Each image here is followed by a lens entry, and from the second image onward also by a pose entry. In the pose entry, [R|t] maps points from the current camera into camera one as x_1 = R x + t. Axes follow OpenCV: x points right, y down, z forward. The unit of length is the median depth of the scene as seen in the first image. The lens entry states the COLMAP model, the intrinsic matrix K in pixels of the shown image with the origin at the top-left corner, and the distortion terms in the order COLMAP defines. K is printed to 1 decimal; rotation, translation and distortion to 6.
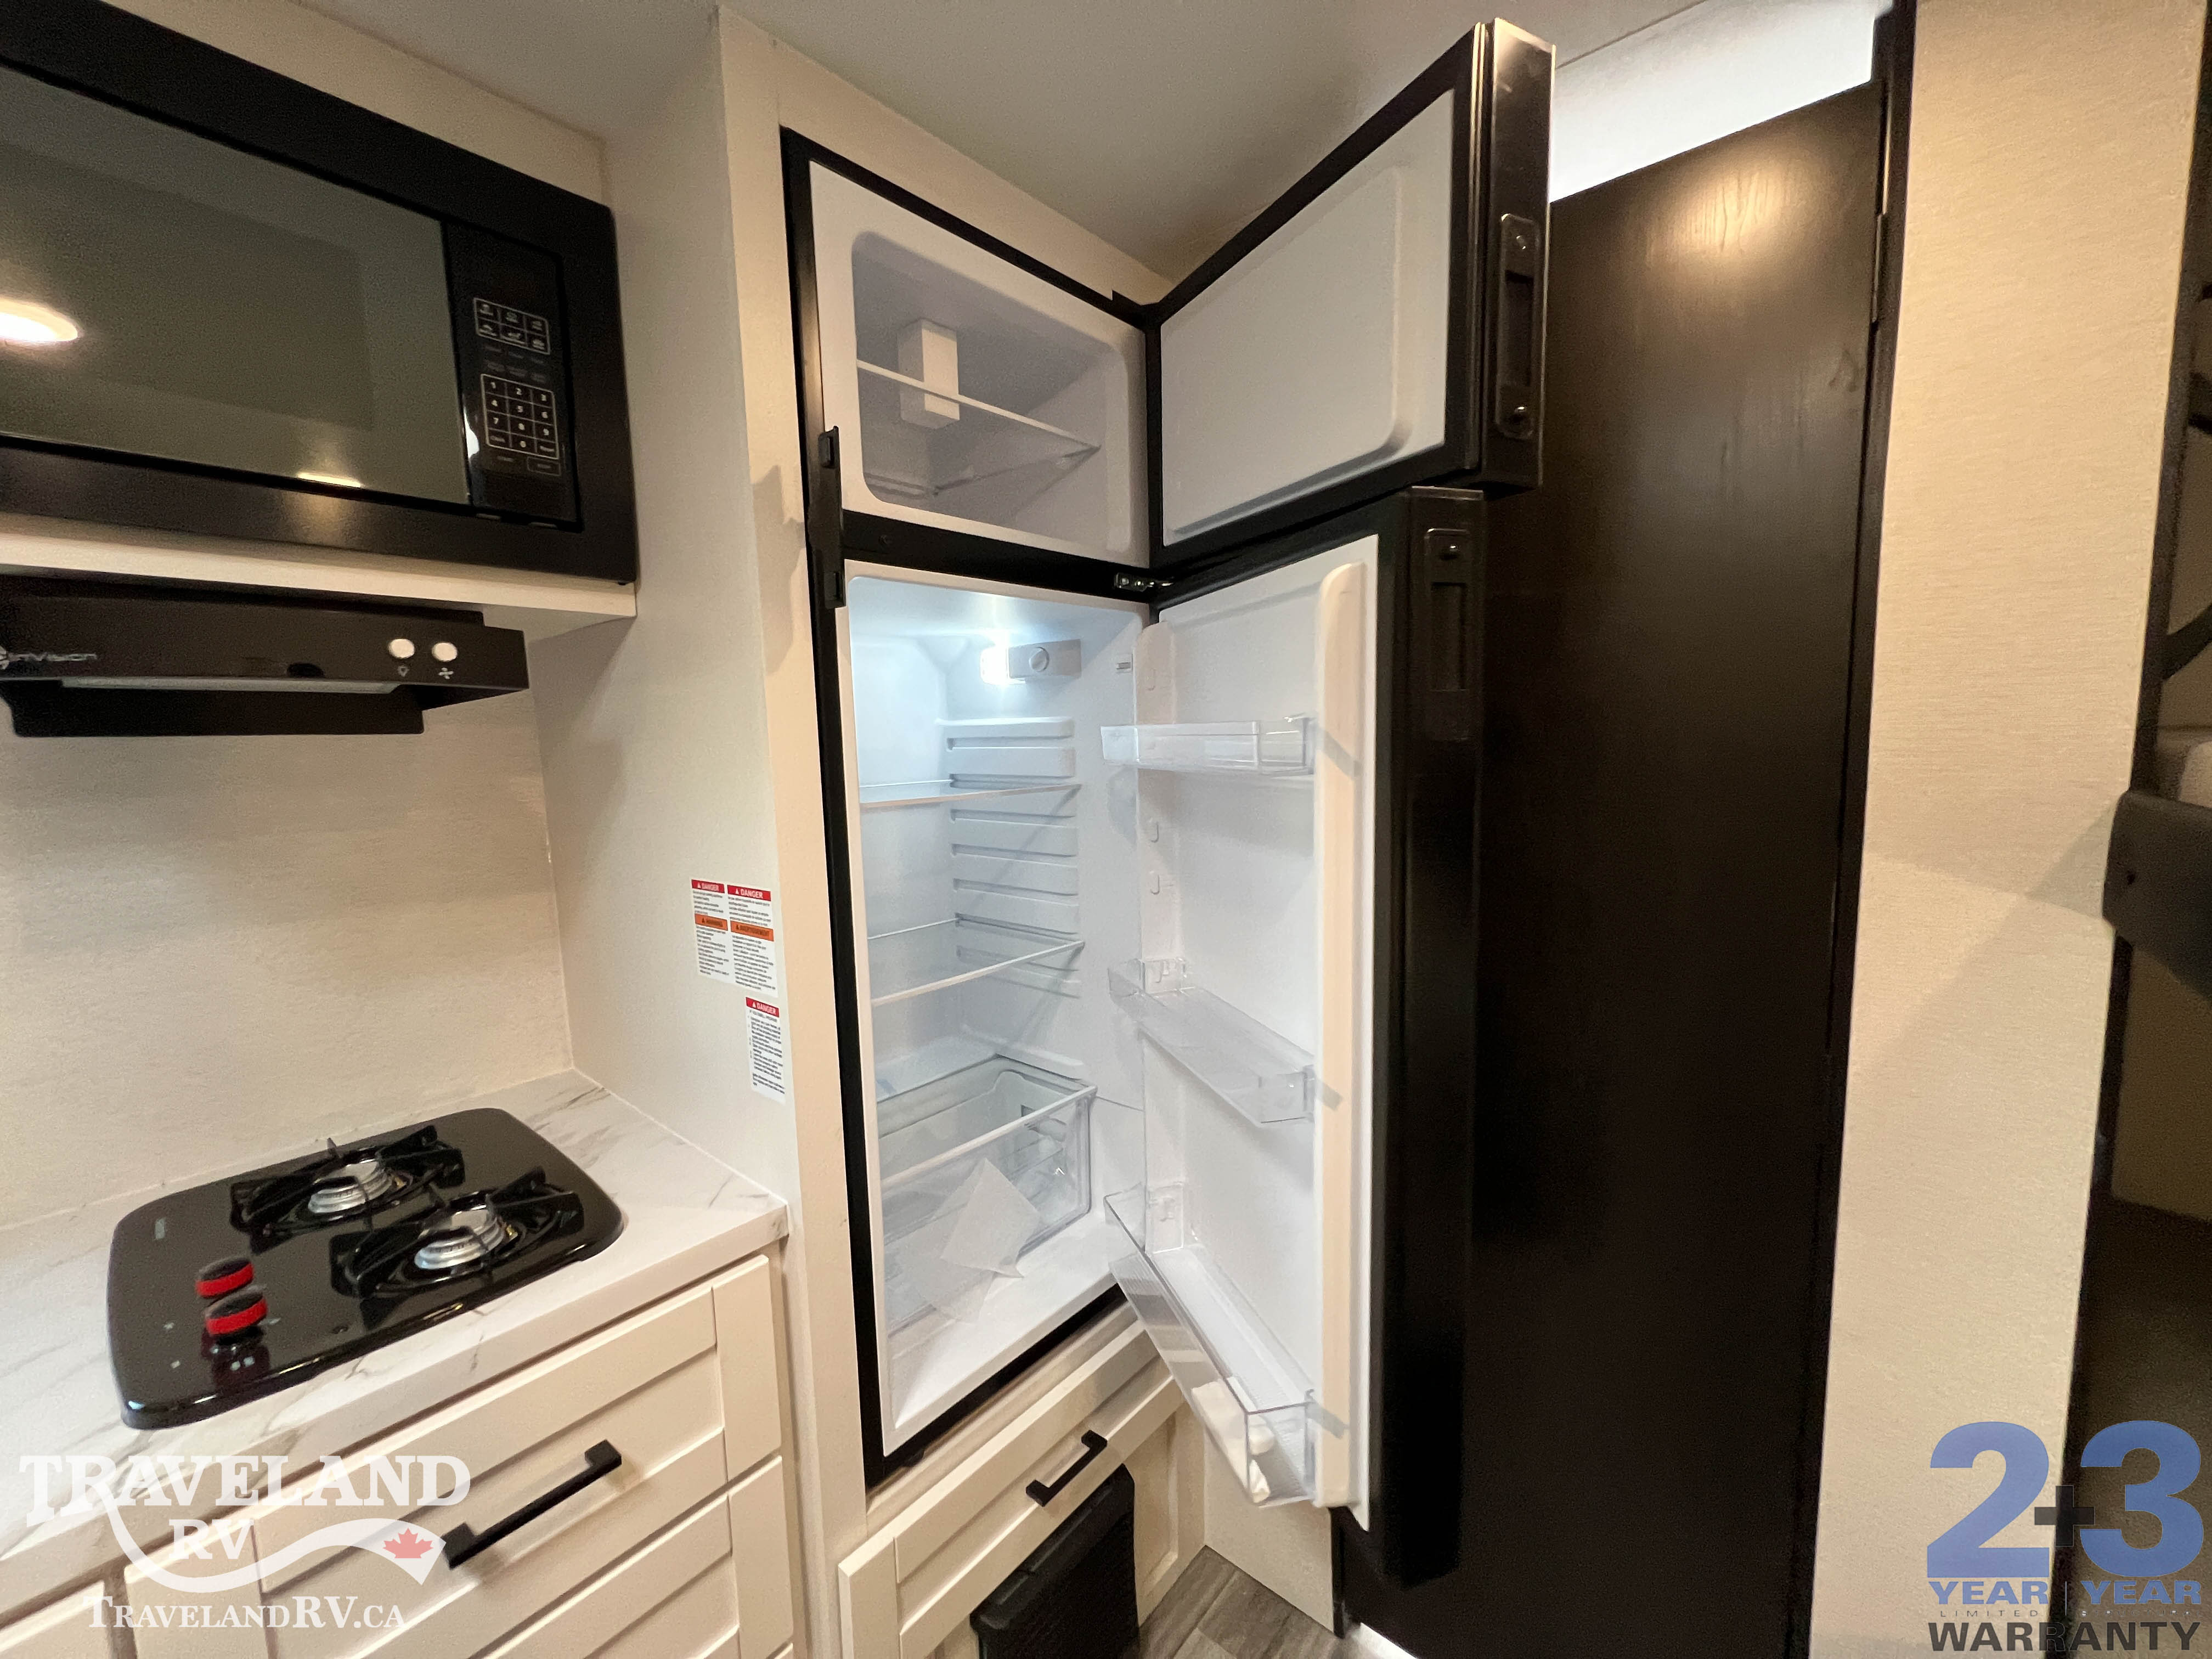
lens RADIAL K [[882.4, 0, 1102.3], [0, 882.4, 825.8], [0, 0, 1]] dist [-0.000112, 0.000408]
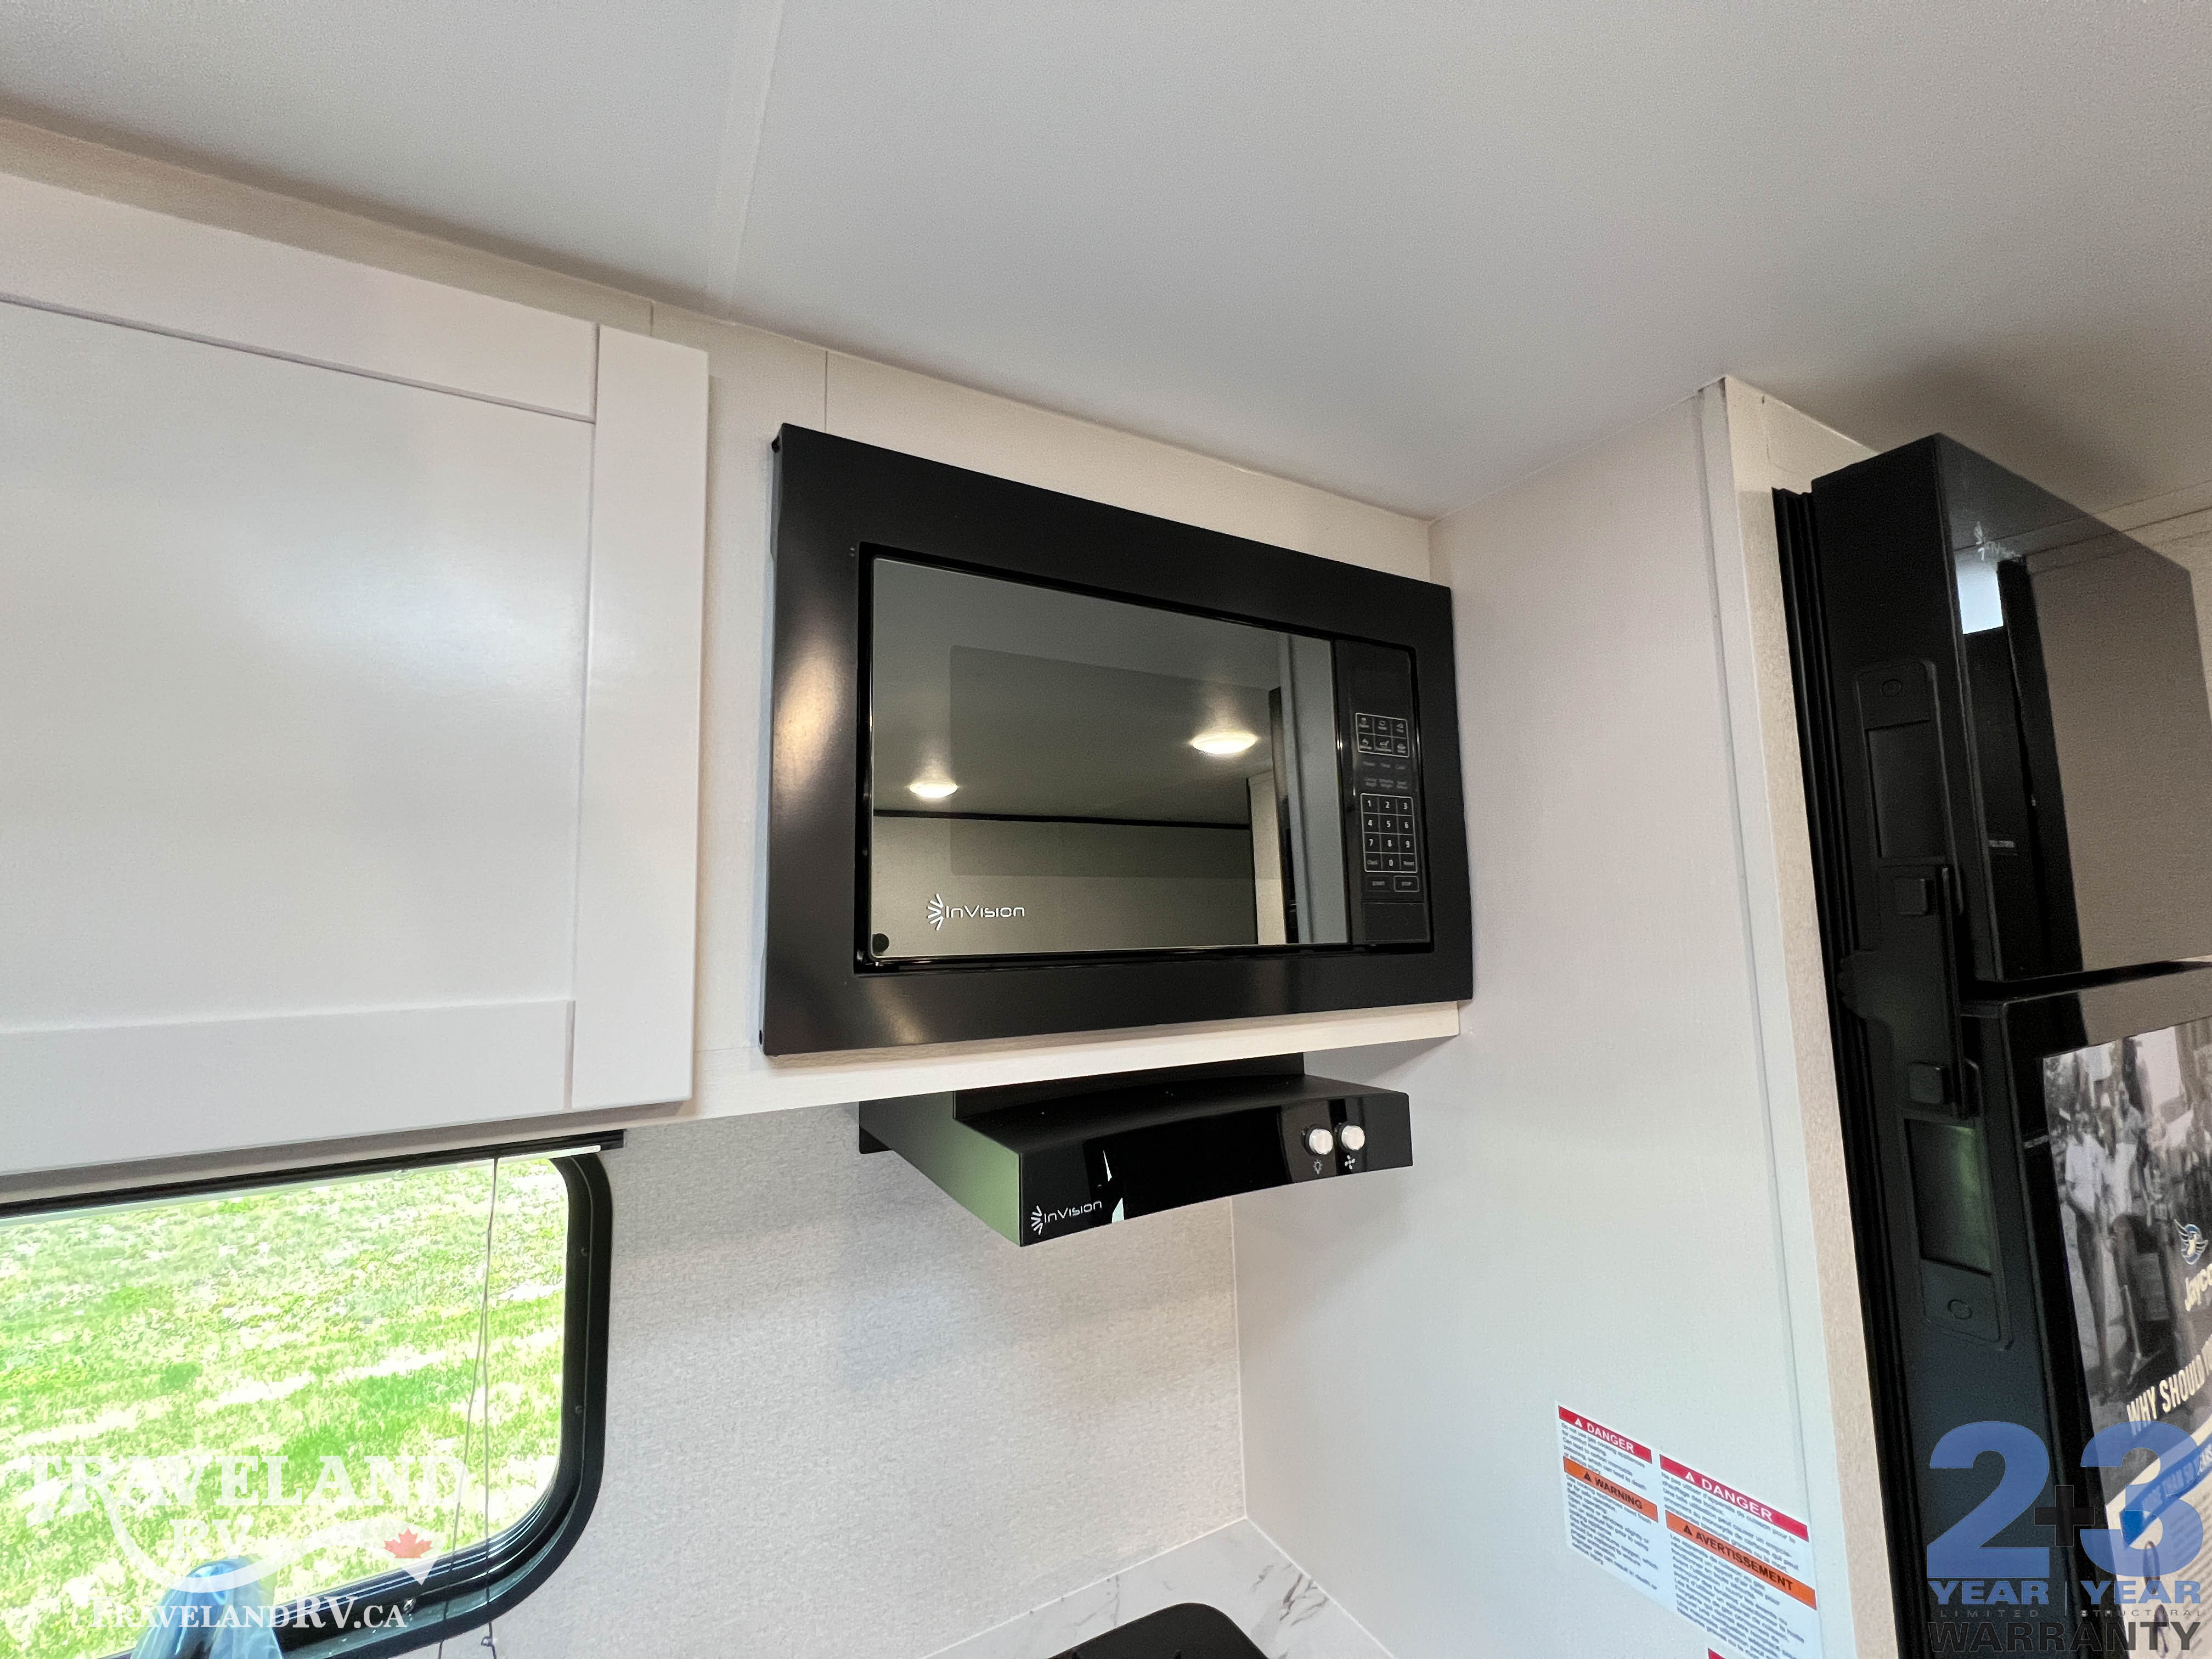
lens RADIAL K [[880.1, 0, 1106.0], [0, 880.1, 829.5], [0, 0, 1]] dist [0.000398, -0.000083]
pose [[0.936922, -0.030121, -0.348238, -0.605715], [-0.039586, 0.980726, -0.191334, -0.283665], [0.347289, 0.193050, 0.917672, 0.105450]]
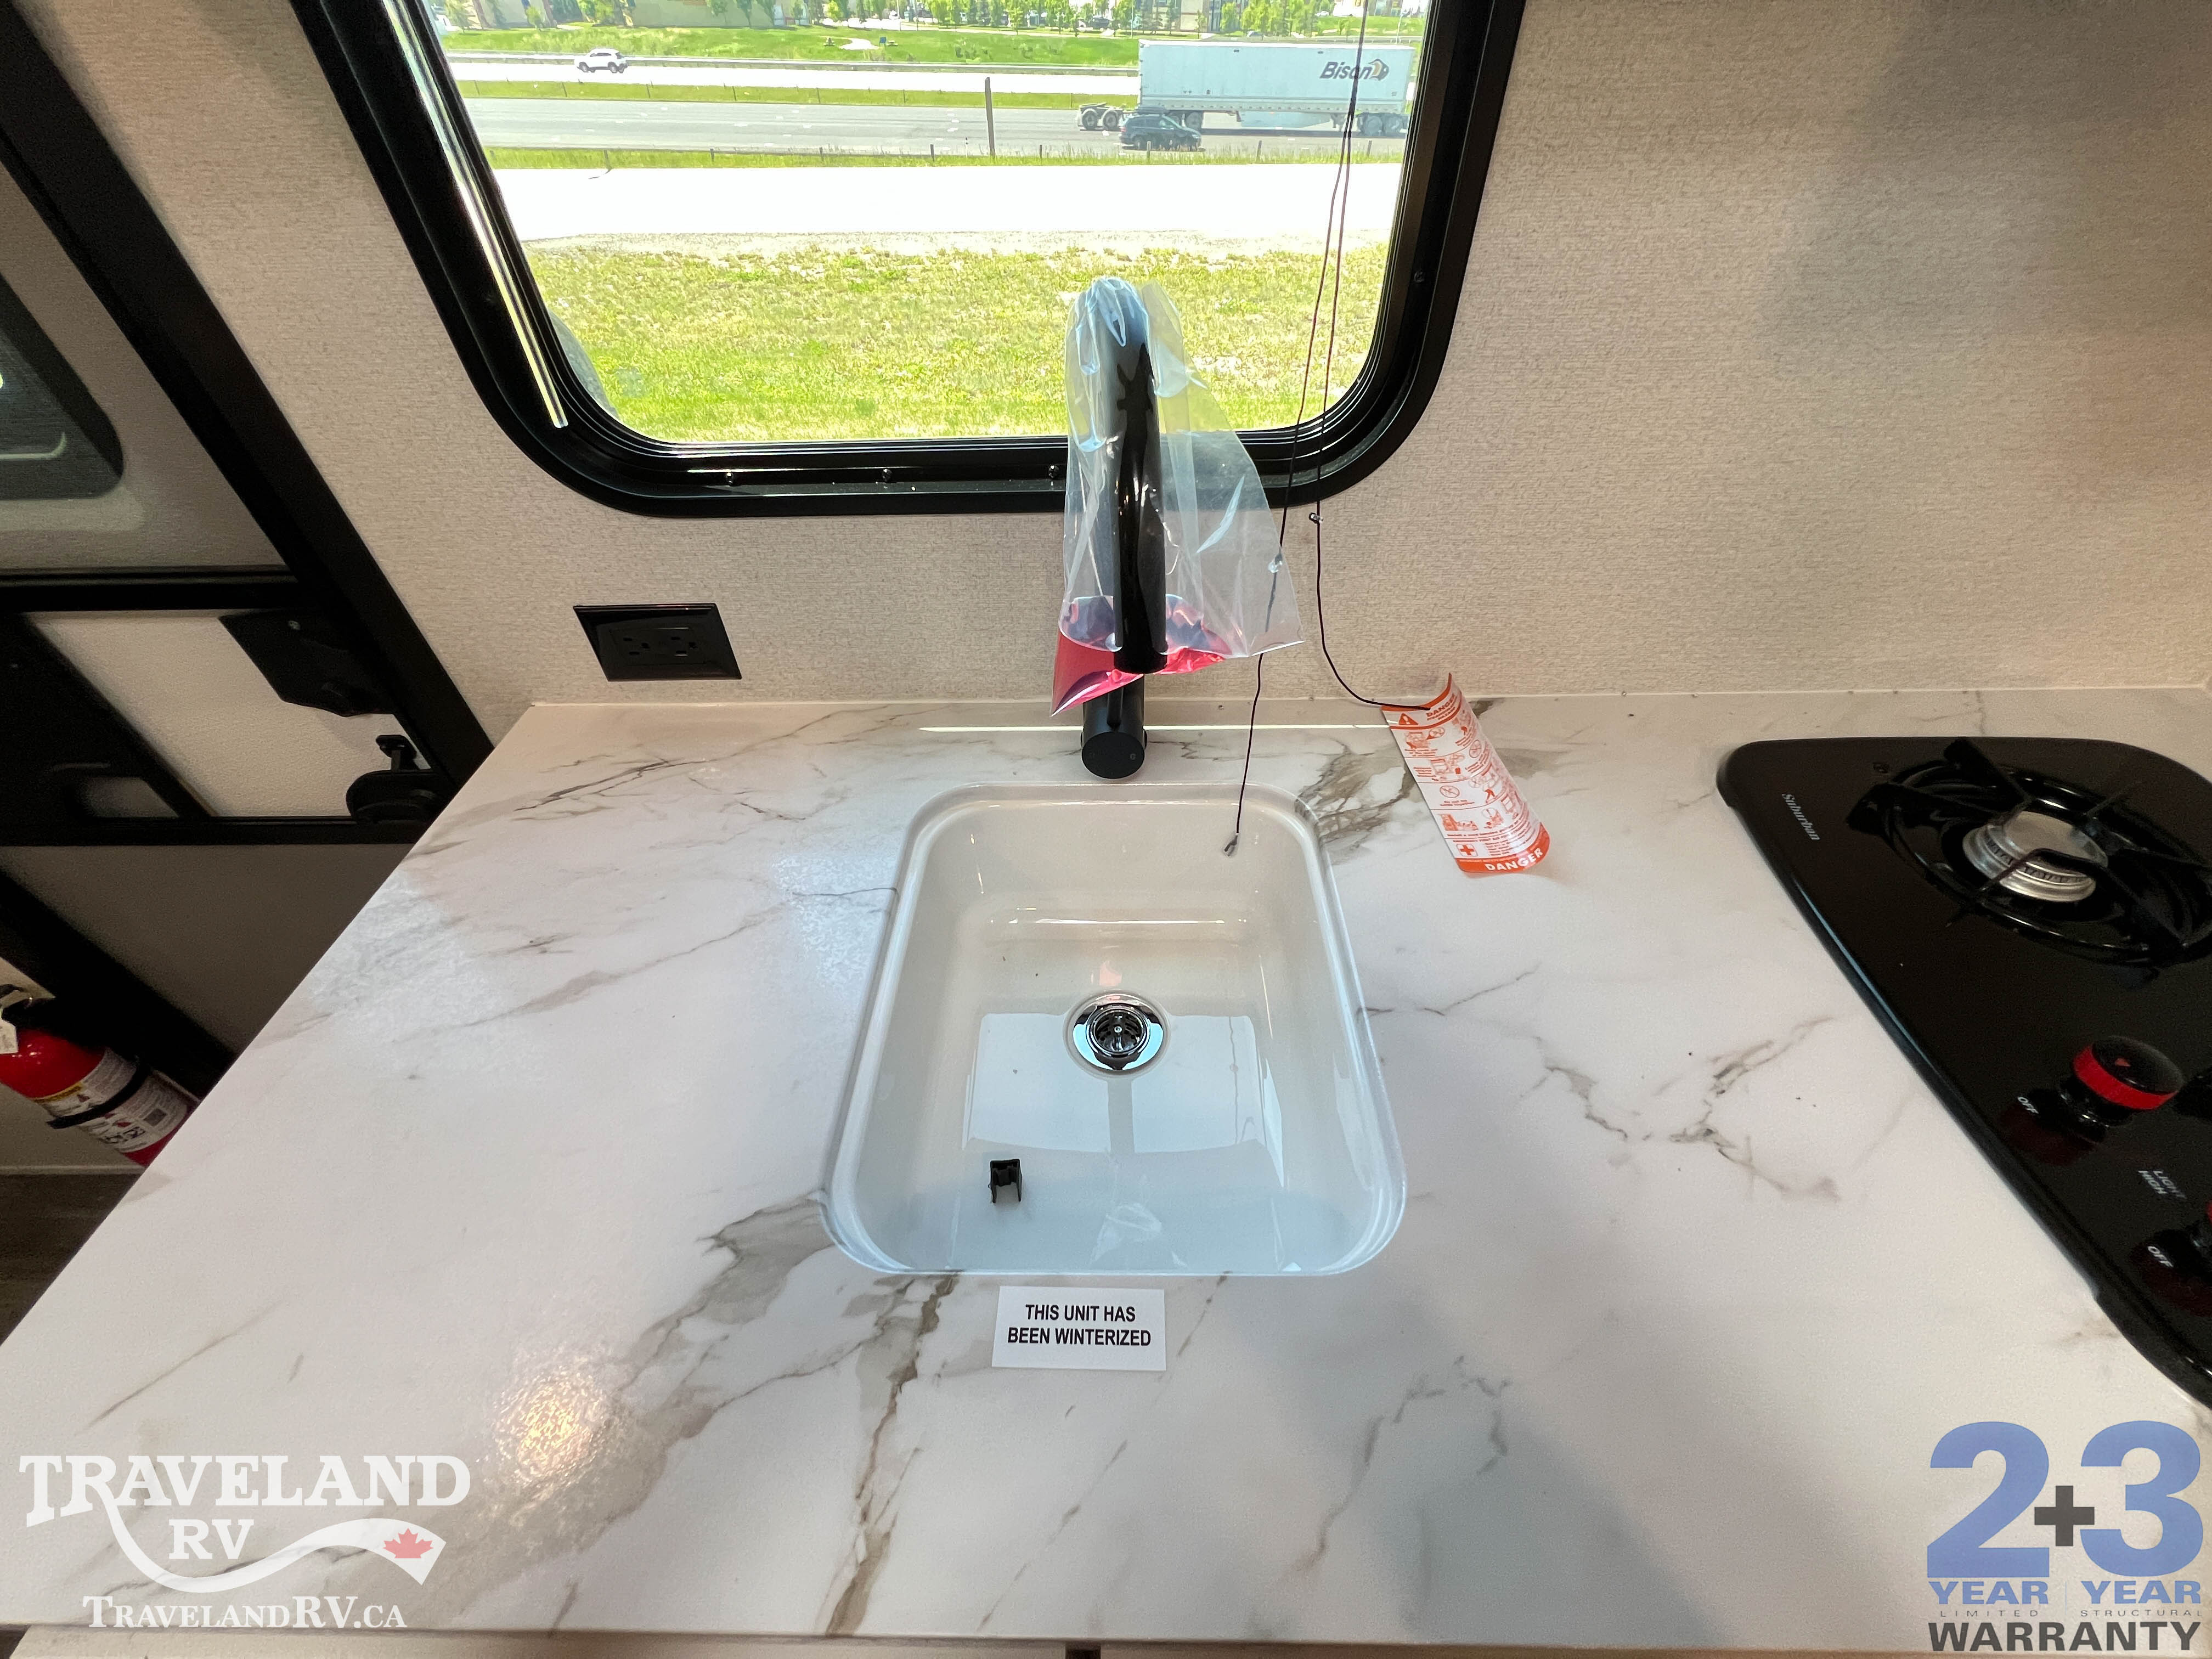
lens RADIAL K [[877.3, 0, 1101.2], [0, 877.3, 821.6], [0, 0, 1]] dist [-0.001484, -0.000324]
pose [[0.643616, 0.529494, -0.552626, -1.016090], [-0.076582, 0.762989, 0.641859, 0.049226], [0.761508, -0.370789, 0.531621, 0.190836]]
